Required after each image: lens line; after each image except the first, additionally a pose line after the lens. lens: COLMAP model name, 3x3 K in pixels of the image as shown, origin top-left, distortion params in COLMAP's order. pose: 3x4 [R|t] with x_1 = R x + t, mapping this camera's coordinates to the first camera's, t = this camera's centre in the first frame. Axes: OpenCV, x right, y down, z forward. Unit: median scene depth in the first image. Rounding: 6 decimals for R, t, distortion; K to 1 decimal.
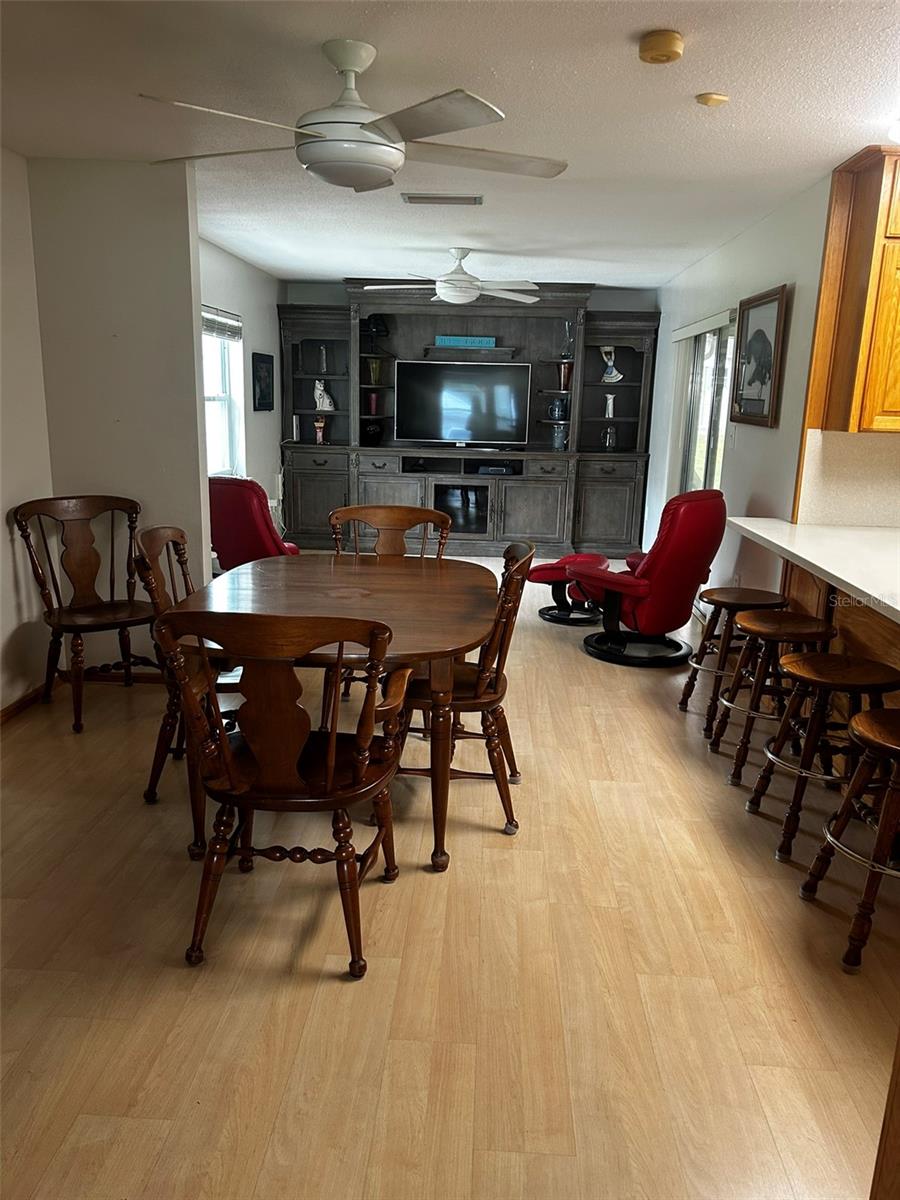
lens RADIAL K [[896.3, 0, 444.8], [0, 896.3, 611.2], [0, 0, 1]] dist [0.066232, -0.093379]
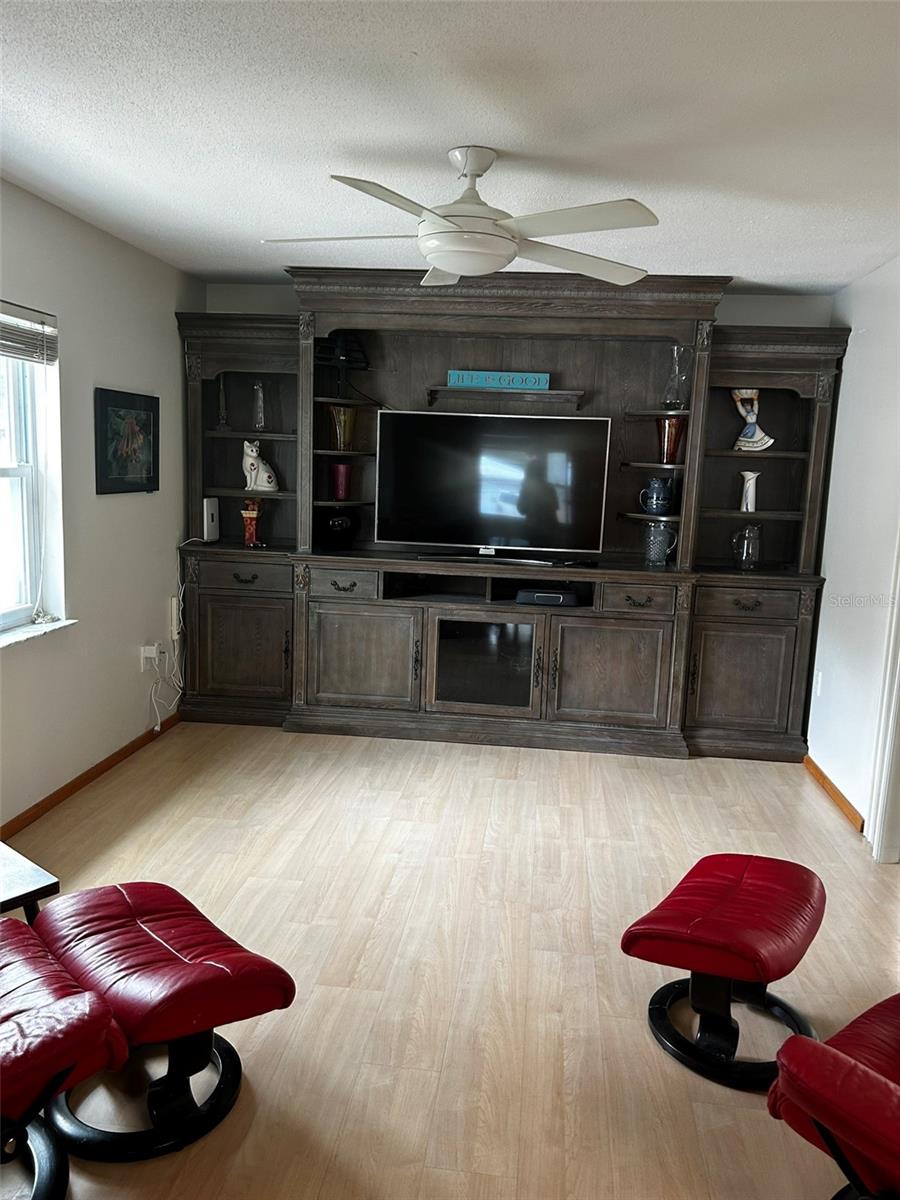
lens RADIAL K [[917.7, 0, 450.0], [0, 917.7, 600.0], [0, 0, 1]] dist [0.053807, -0.007295]
pose [[0.998468, 0.022279, -0.050653, 0.025197], [-0.026541, 0.996019, -0.085104, -0.105765], [0.048555, 0.086318, 0.995084, 0.419487]]
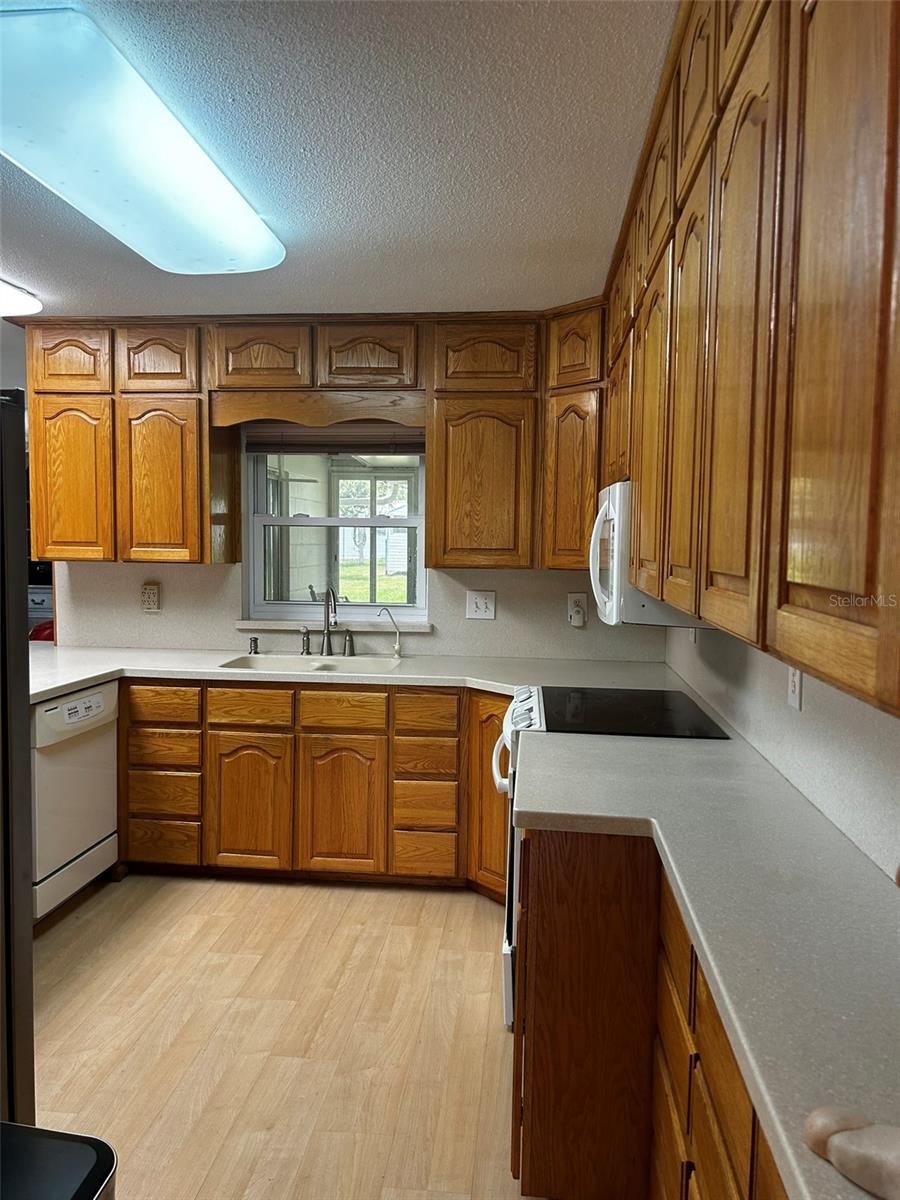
lens RADIAL K [[892.0, 0, 451.7], [0, 892.0, 613.2], [0, 0, 1]] dist [0.139359, -0.359534]
pose [[0.999040, -0.007316, -0.043194, 0.446663], [0.000391, 0.987406, -0.158207, 0.017613], [0.043808, 0.158038, 0.986461, -0.023141]]
